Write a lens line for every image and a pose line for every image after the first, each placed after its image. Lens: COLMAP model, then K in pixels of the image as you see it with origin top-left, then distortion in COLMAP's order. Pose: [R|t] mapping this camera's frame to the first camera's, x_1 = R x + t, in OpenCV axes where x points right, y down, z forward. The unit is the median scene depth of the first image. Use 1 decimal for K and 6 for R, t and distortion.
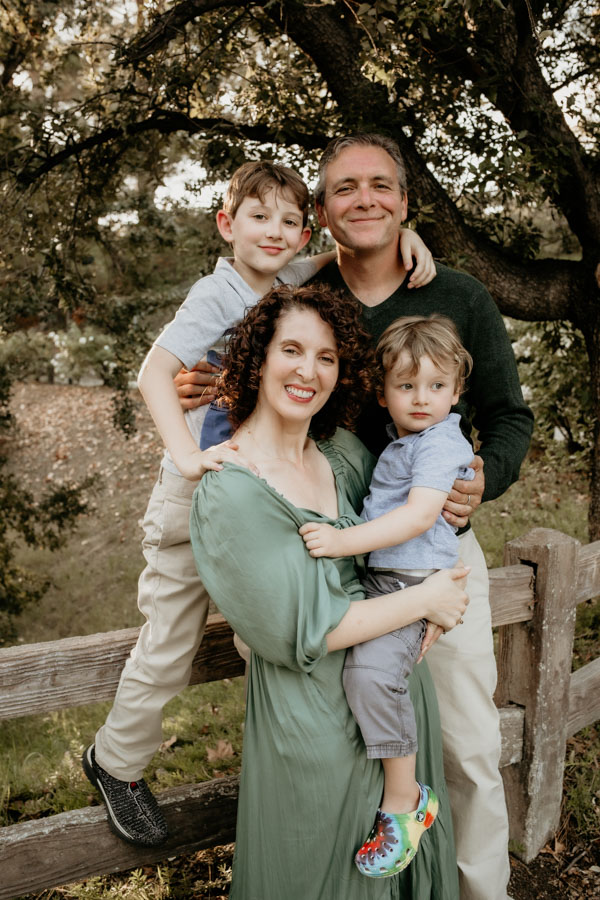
lens RADIAL K [[866.9, 0, 292.3], [0, 866.9, 442.5], [0, 0, 1]] dist [-0.065814, 0.000000]
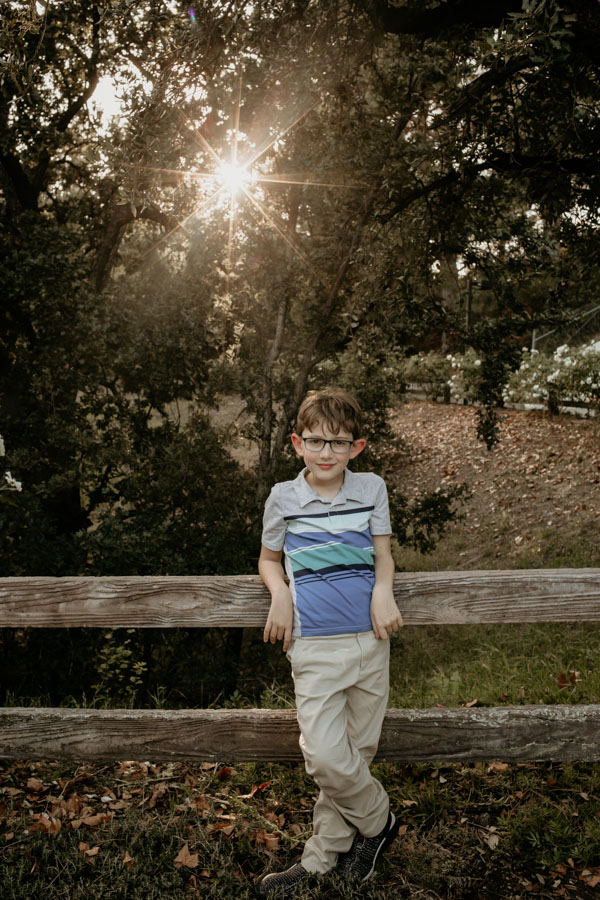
lens RADIAL K [[866.9, 0, 298.4], [0, 866.9, 447.2], [0, 0, 1]] dist [-0.065814, 0.000000]
pose [[0.898328, 0.045866, -0.436924, 0.051896], [-0.055700, 0.998400, -0.009714, 0.012657], [0.435780, 0.033063, 0.899446, -0.053899]]
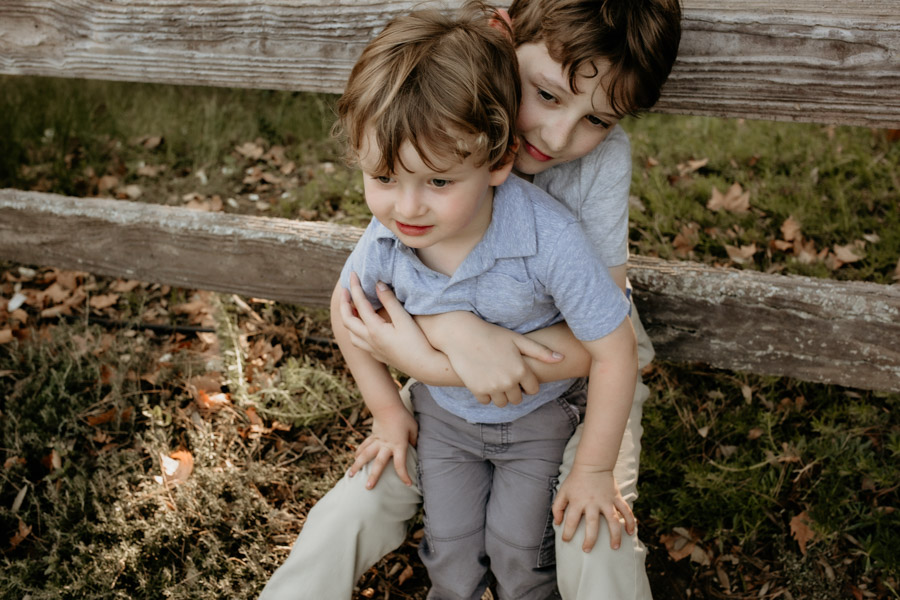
lens RADIAL K [[910.8, 0, 455.7], [0, 910.8, 300.7], [0, 0, 1]] dist [-0.037483, 0.000000]
pose [[0.734881, 0.371057, -0.567685, 0.072933], [-0.016609, 0.846648, 0.531895, 0.013996], [0.677993, -0.381450, 0.628348, 0.129761]]
